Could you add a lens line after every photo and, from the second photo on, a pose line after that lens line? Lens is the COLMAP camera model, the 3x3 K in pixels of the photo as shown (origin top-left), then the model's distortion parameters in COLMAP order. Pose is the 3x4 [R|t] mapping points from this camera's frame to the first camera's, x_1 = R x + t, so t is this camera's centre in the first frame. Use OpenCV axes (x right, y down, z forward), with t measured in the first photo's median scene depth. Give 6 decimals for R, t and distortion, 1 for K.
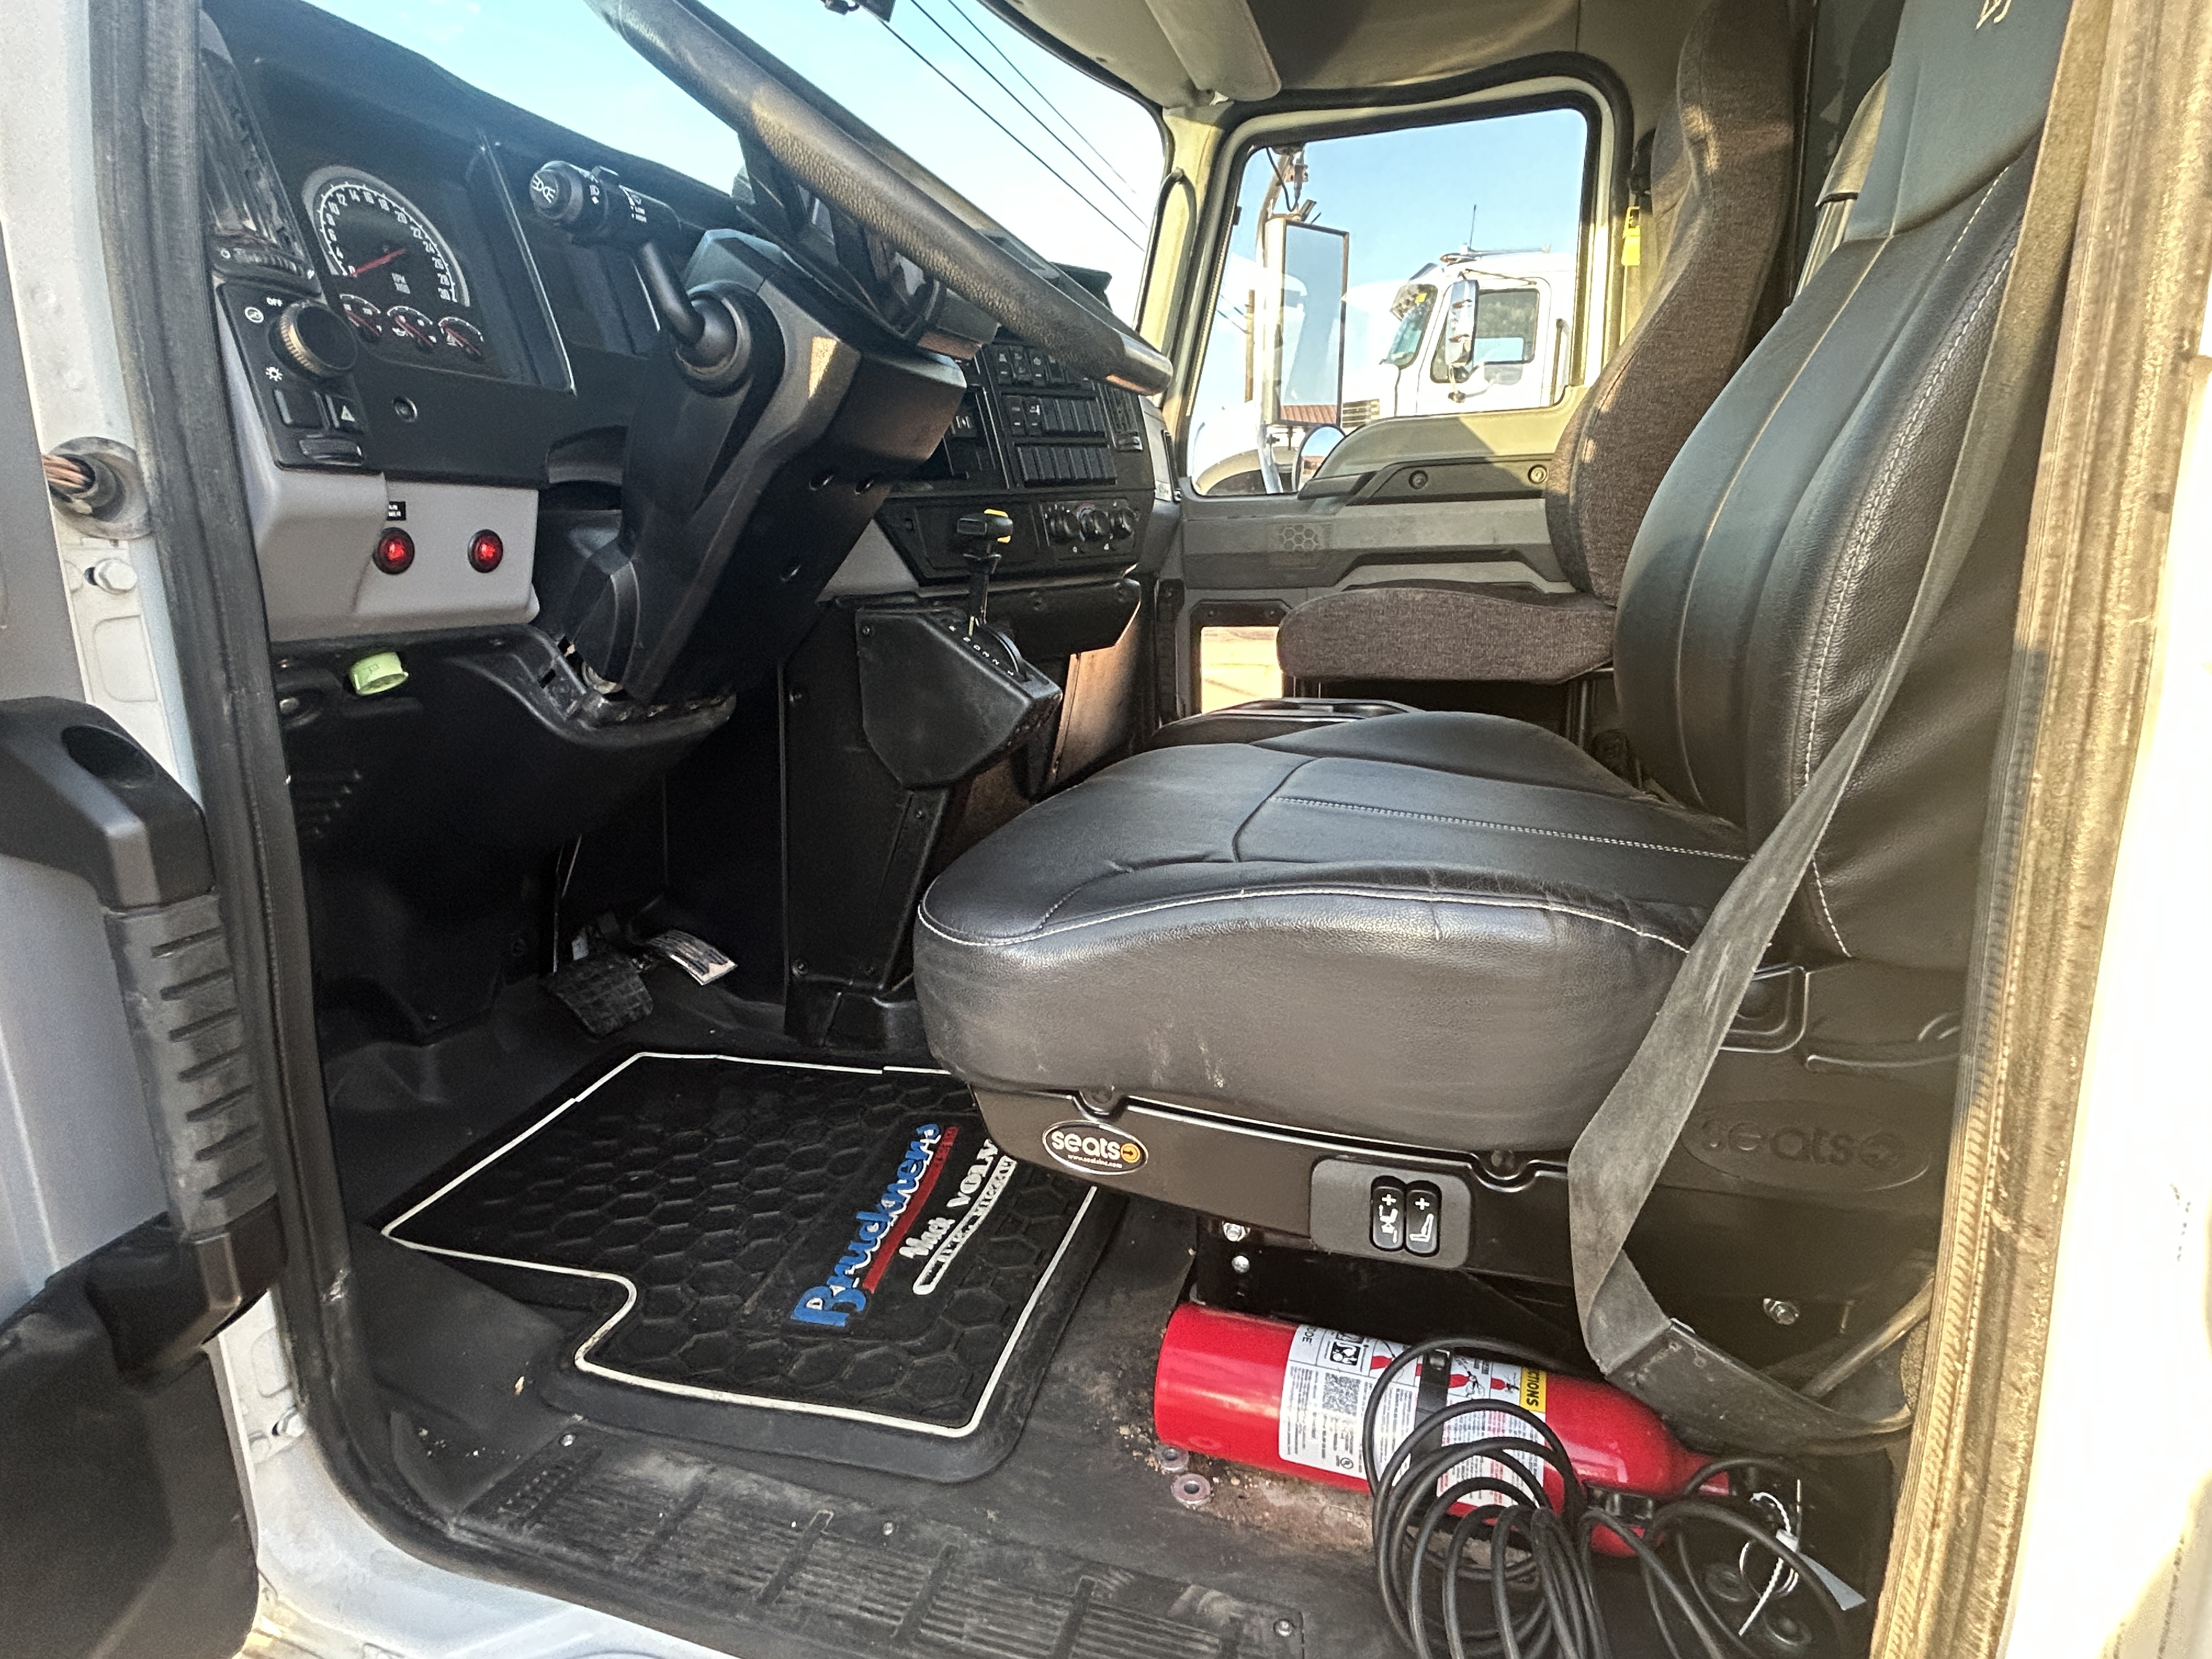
lens RADIAL K [[1155.1, 0, 1106.0], [0, 1155.1, 829.5], [0, 0, 1]] dist [-0.001014, 0.000760]
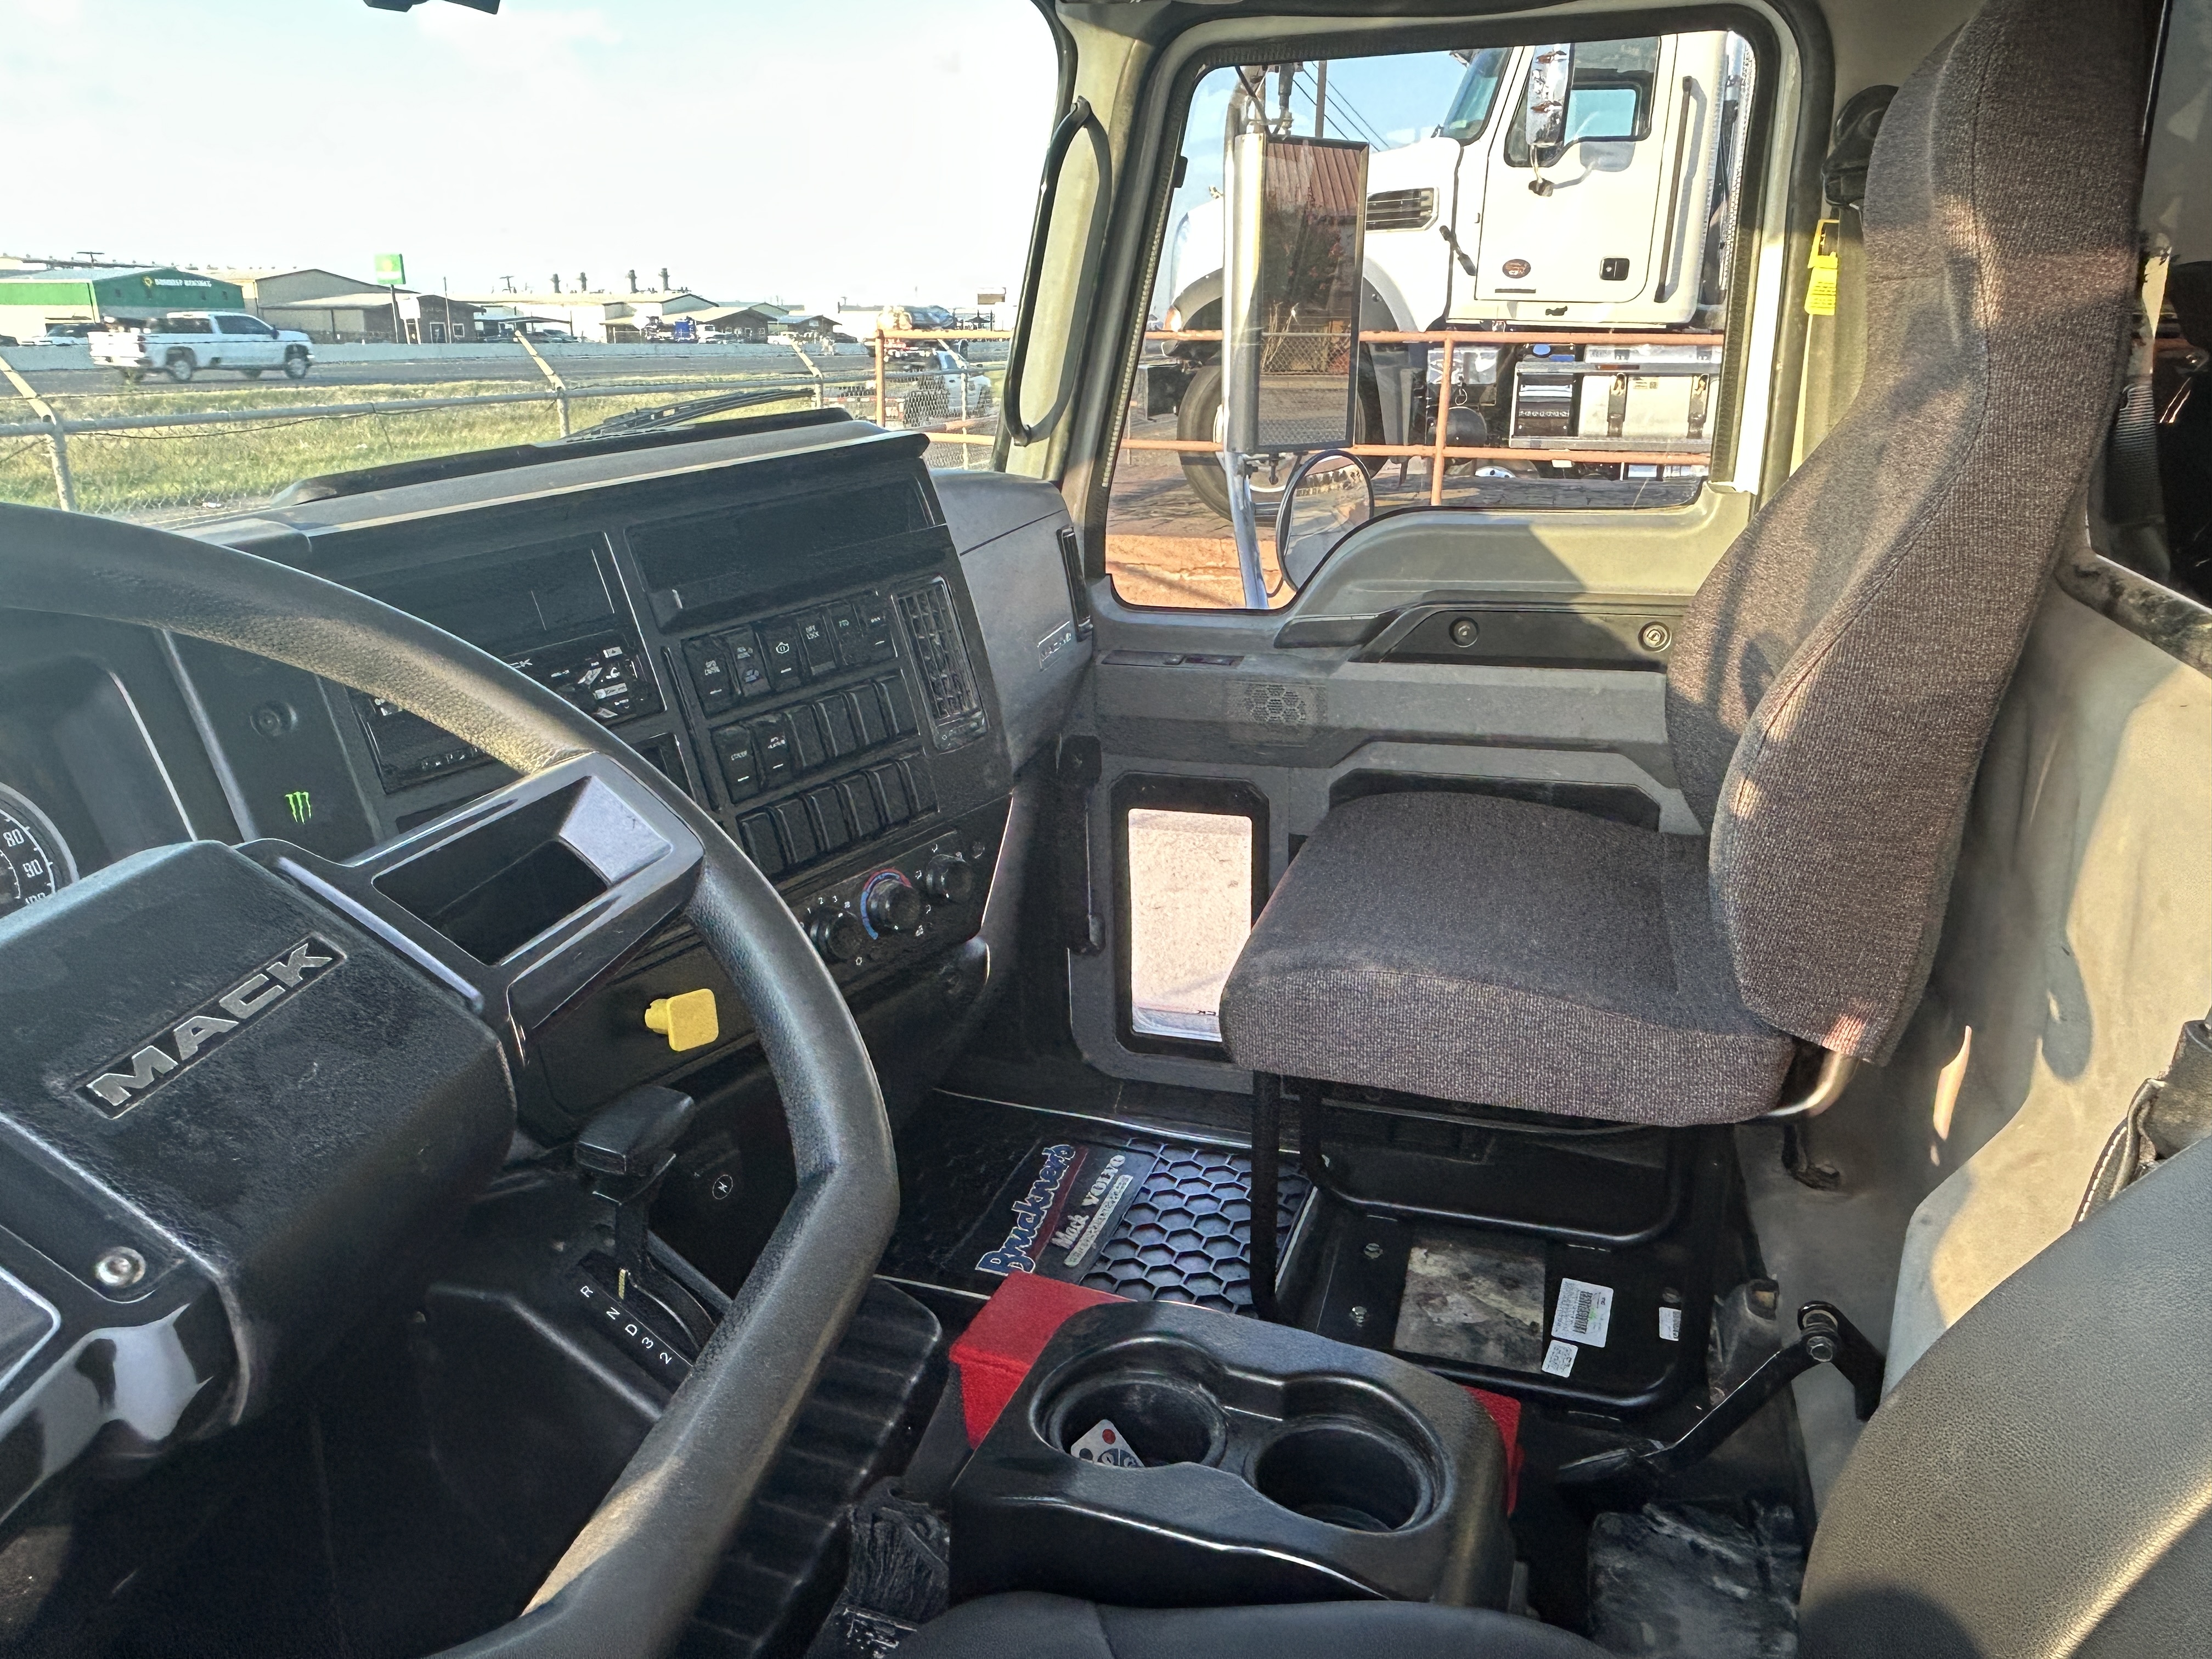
lens RADIAL K [[1511.0, 0, 1106.0], [0, 1511.0, 829.5], [0, 0, 1]] dist [0.008529, -0.001855]
pose [[0.999734, -0.003928, 0.022744, 0.055488], [0.001840, 0.995840, 0.091105, -0.262203], [-0.023007, -0.091039, 0.995582, 0.173549]]
